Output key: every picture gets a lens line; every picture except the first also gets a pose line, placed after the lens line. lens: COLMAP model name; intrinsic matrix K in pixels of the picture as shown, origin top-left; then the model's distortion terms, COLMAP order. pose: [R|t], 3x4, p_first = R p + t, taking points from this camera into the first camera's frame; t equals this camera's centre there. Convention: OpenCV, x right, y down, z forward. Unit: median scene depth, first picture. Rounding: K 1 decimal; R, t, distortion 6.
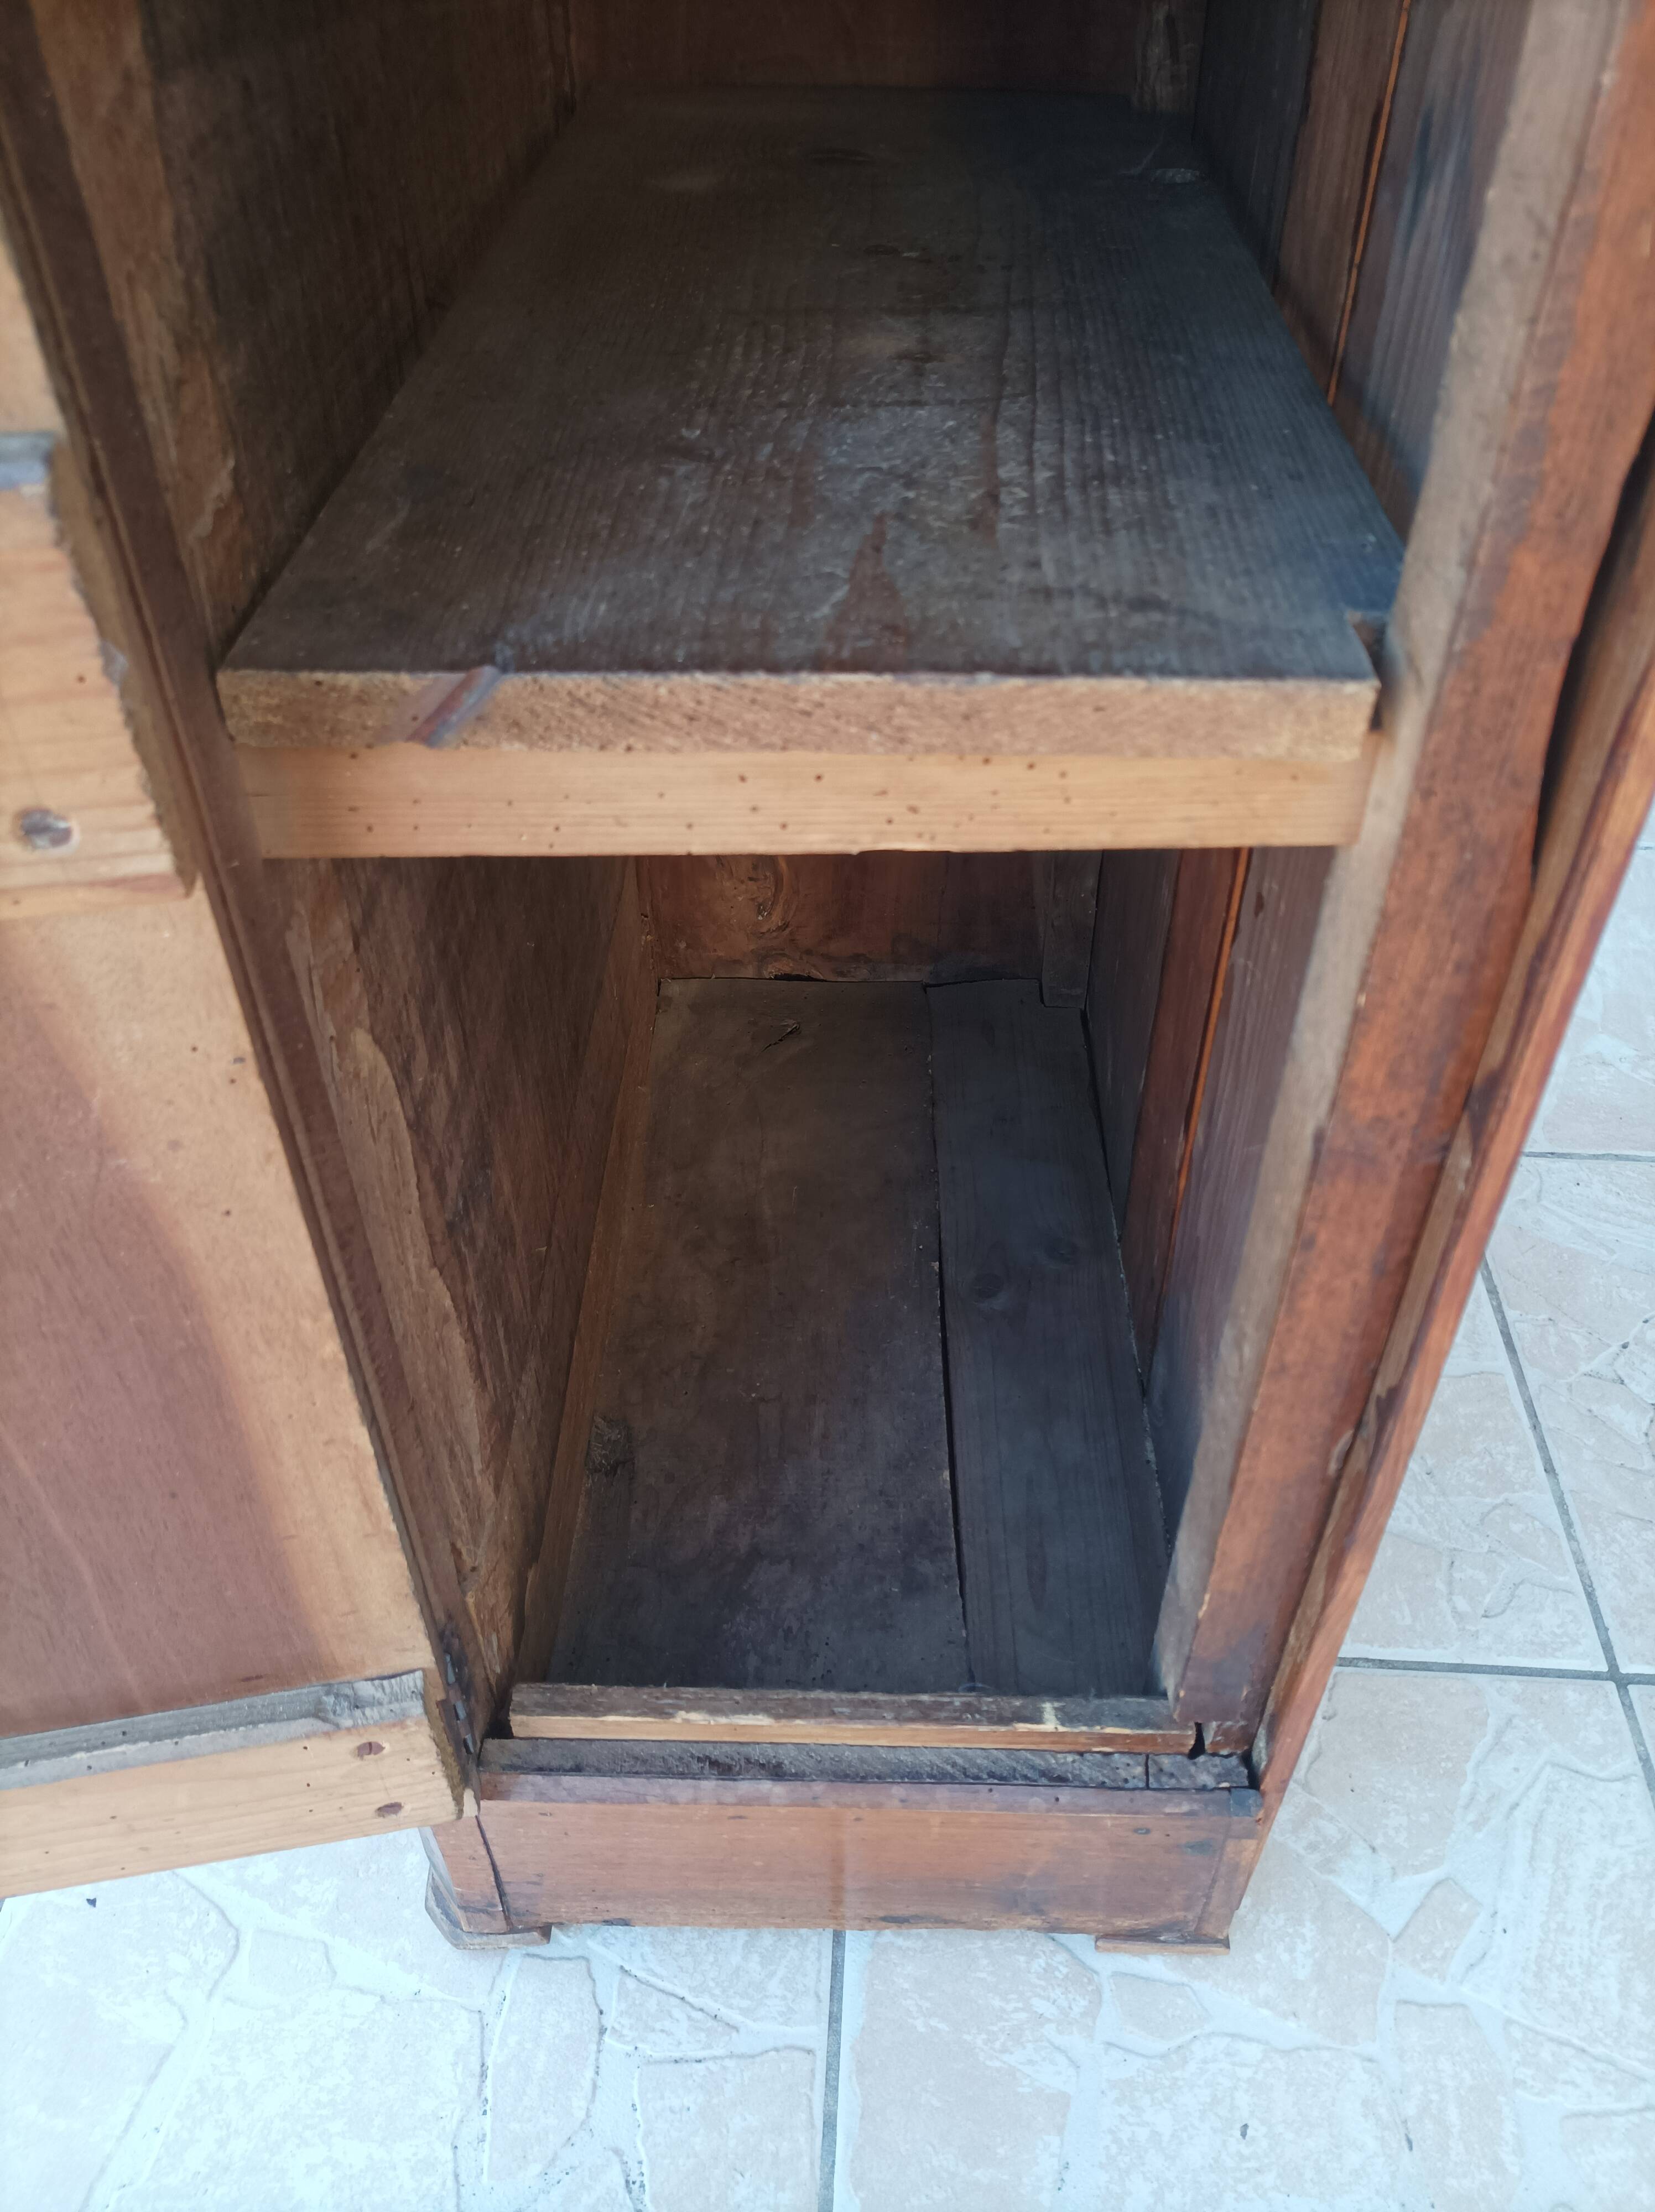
lens RADIAL K [[1661.1, 0, 849.3], [0, 1661.1, 1115.3], [0, 0, 1]] dist [0.018984, -0.016718]
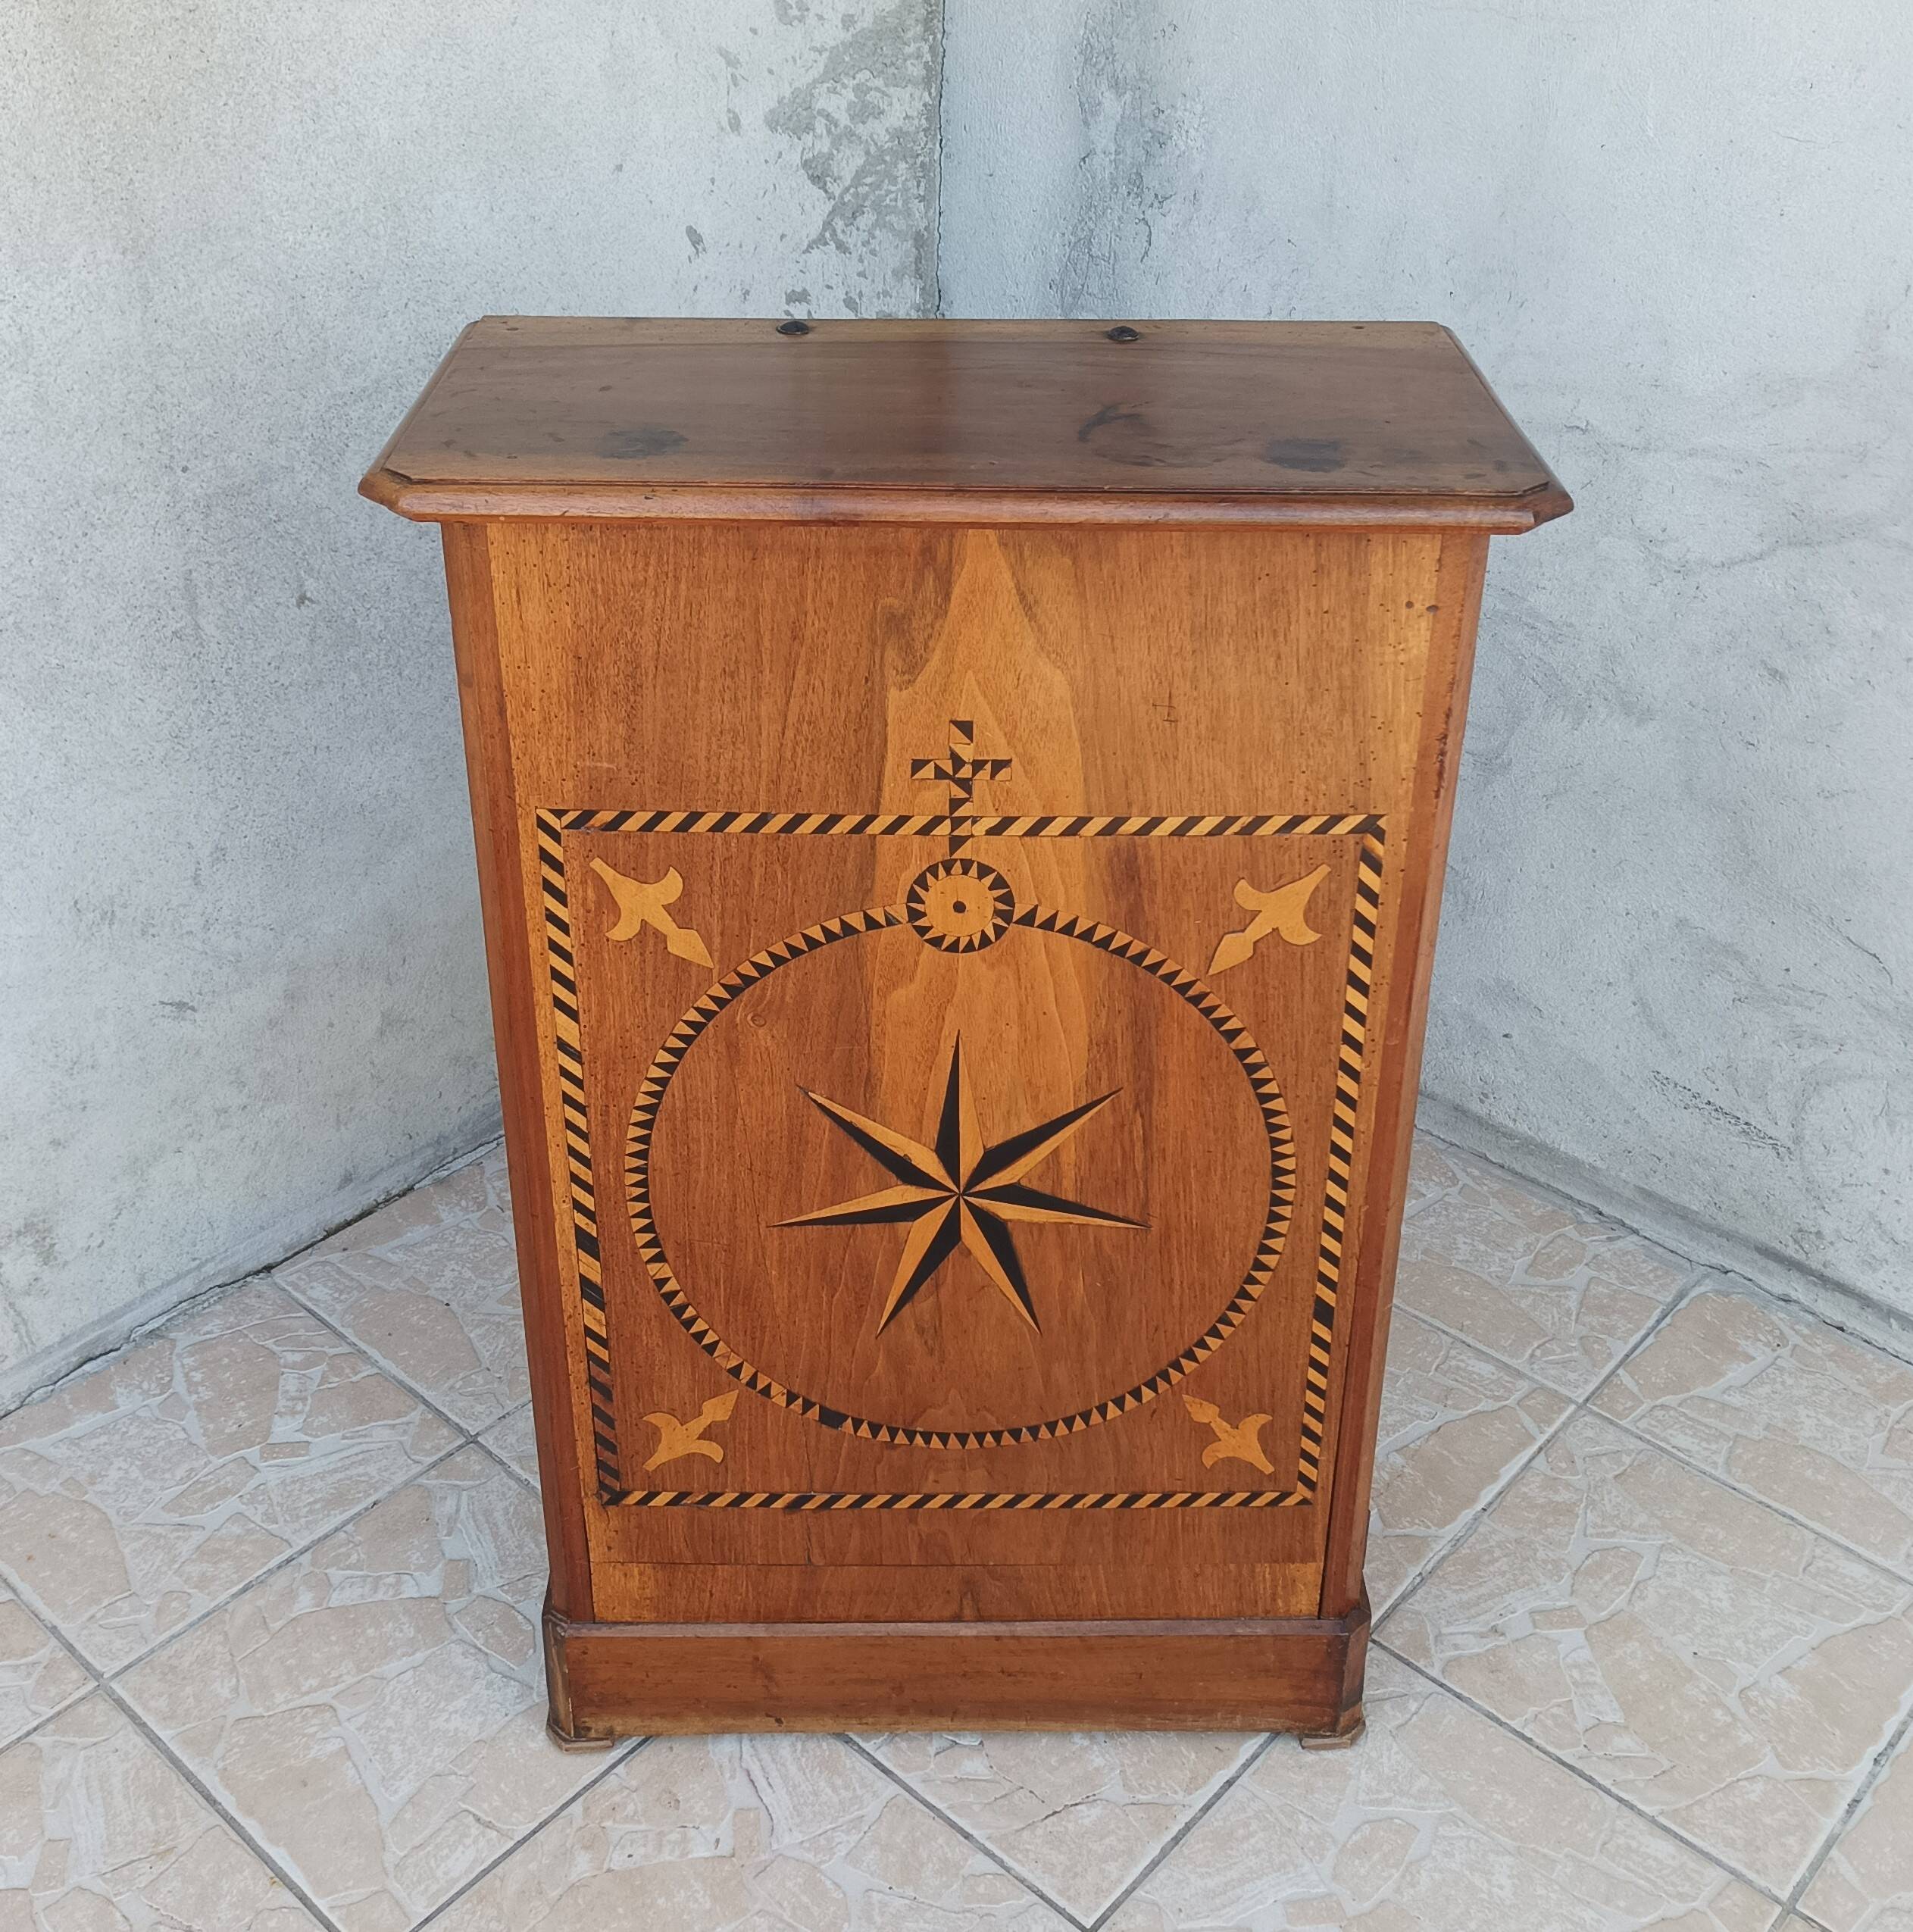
lens RADIAL K [[2253.7, 0, 954.3], [0, 2253.7, 810.6], [0, 0, 1]] dist [0.034171, 0.000000]
pose [[0.633582, -0.373310, 0.677653, -0.804528], [0.518822, 0.854764, -0.014203, -0.721607], [-0.573932, 0.360580, 0.735244, -1.031124]]
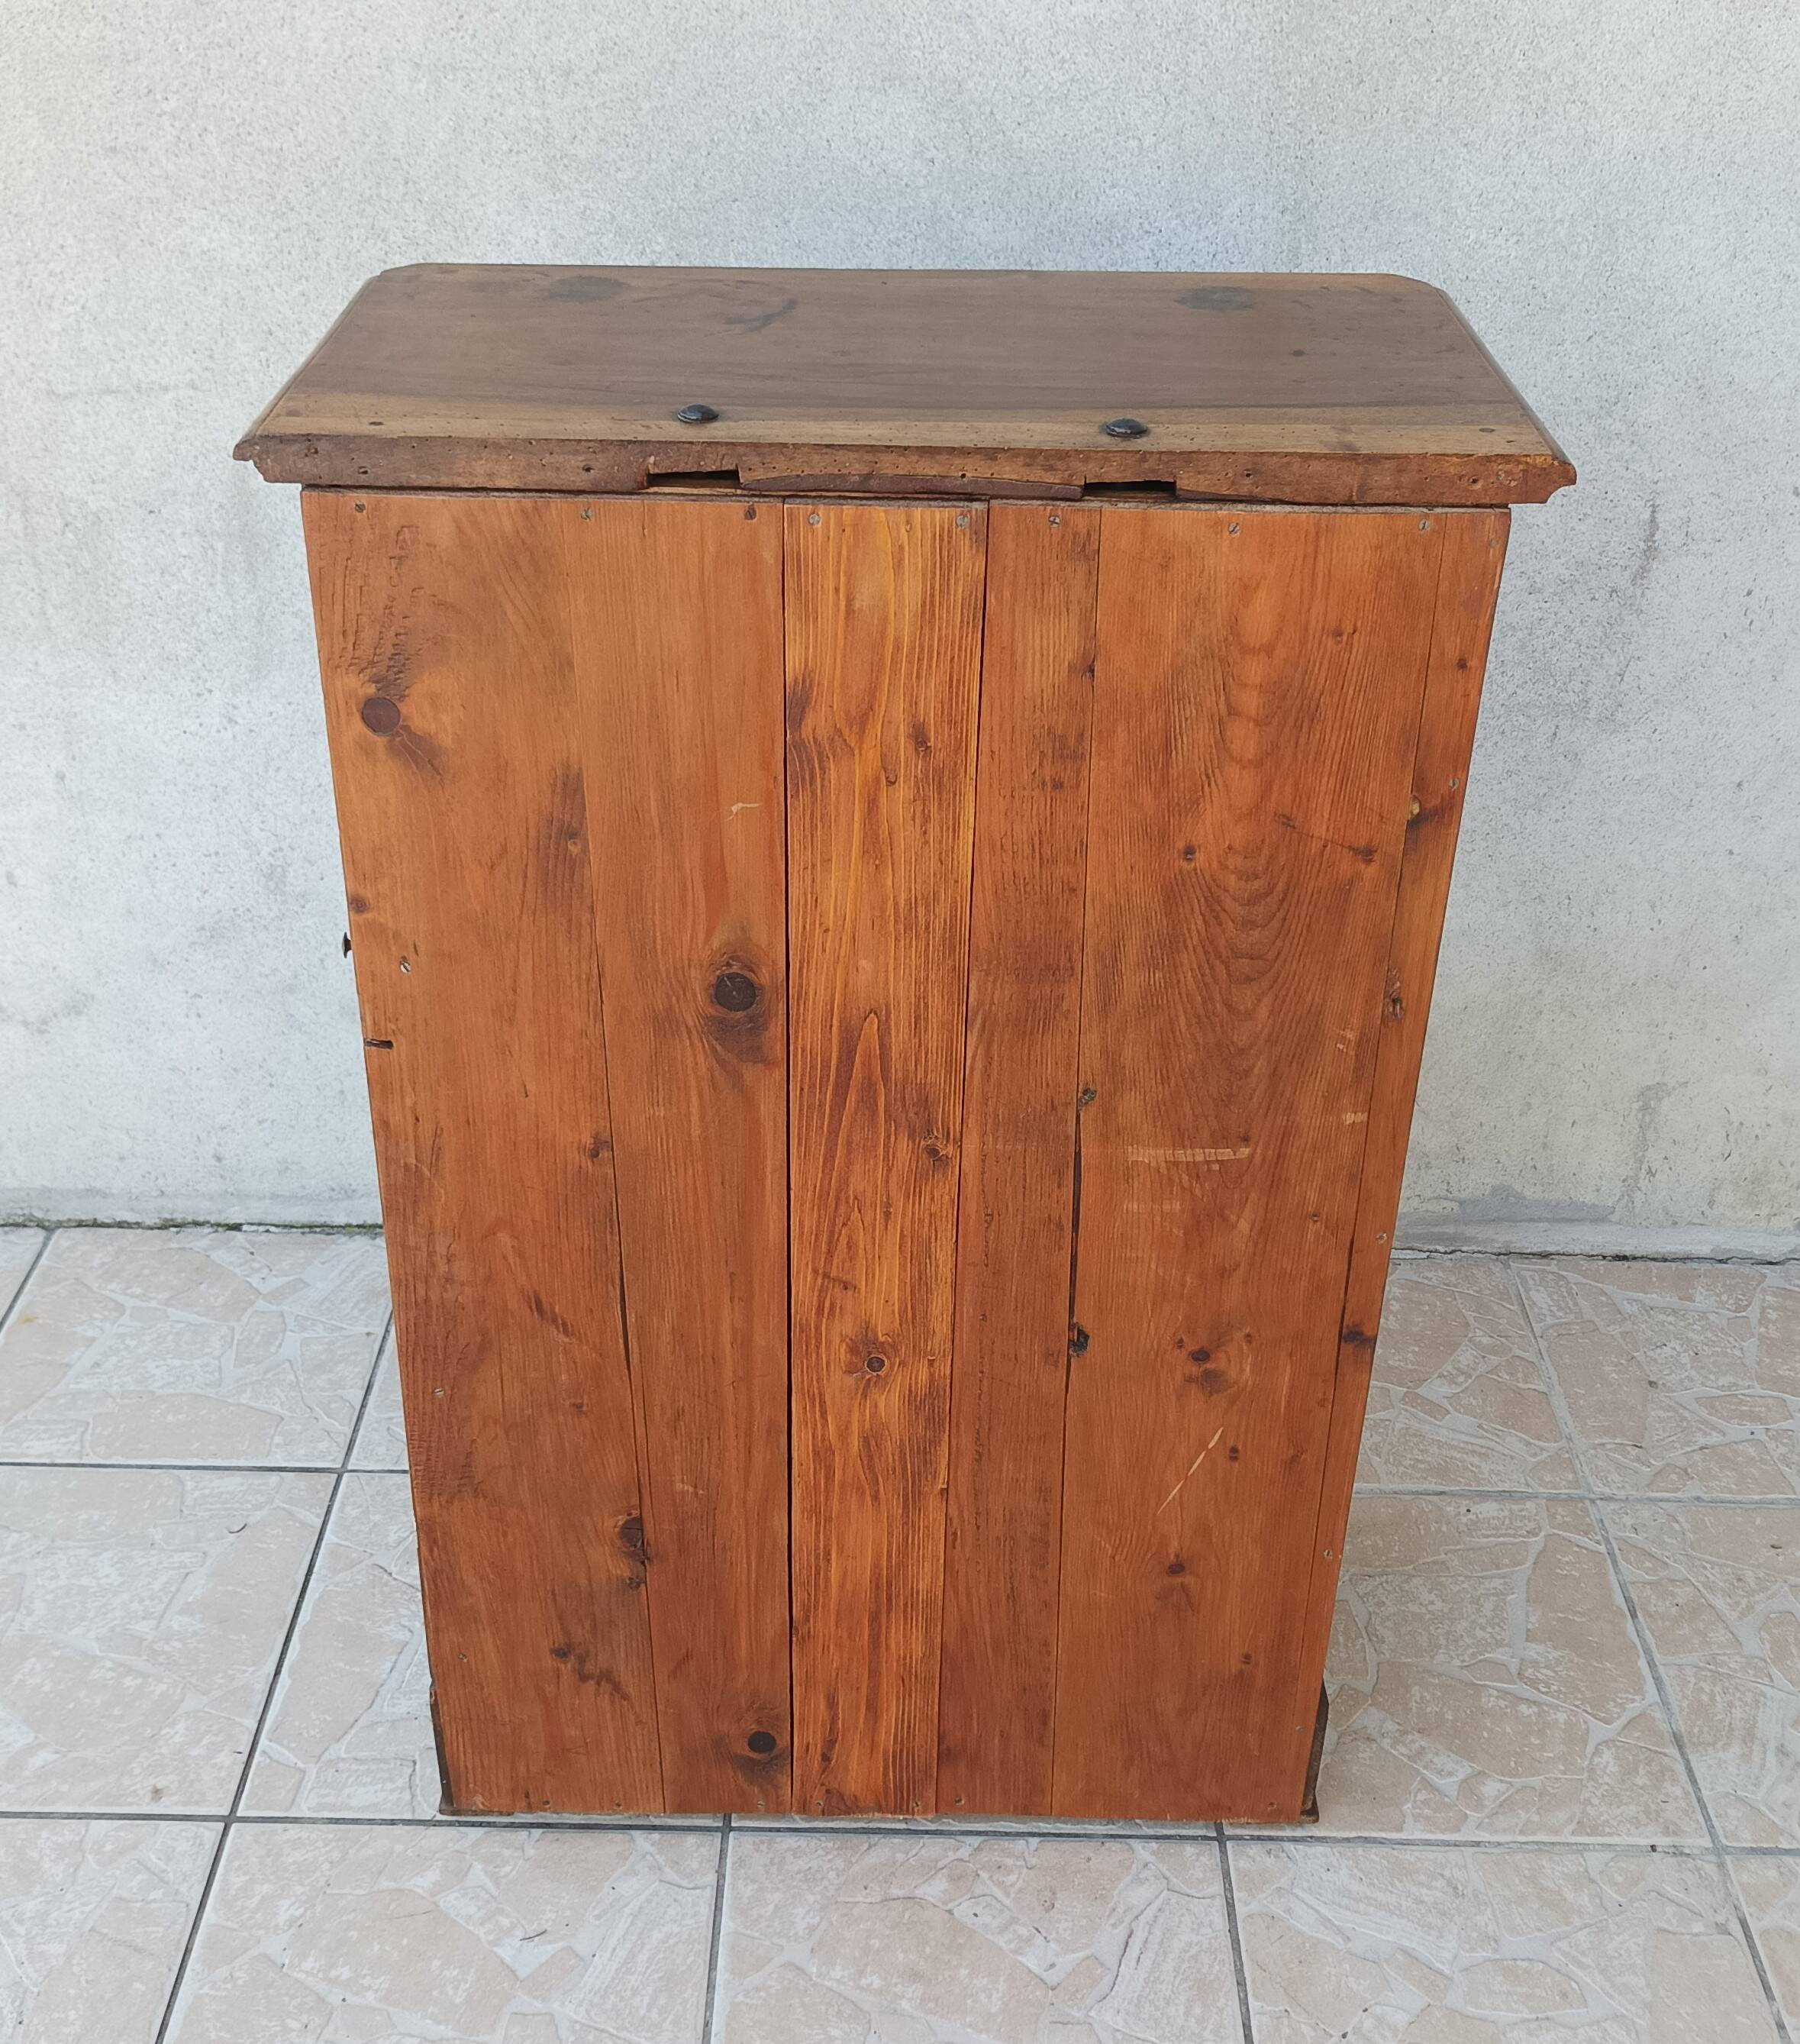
lens RADIAL K [[2302.3, 0, 896.5], [0, 2302.3, 925.8], [0, 0, 1]] dist [0.033416, 0.000000]
pose [[0.999166, -0.008127, 0.040009, 0.130090], [0.016735, 0.975405, -0.219784, -0.415108], [-0.037238, 0.220270, 0.974728, -1.172378]]
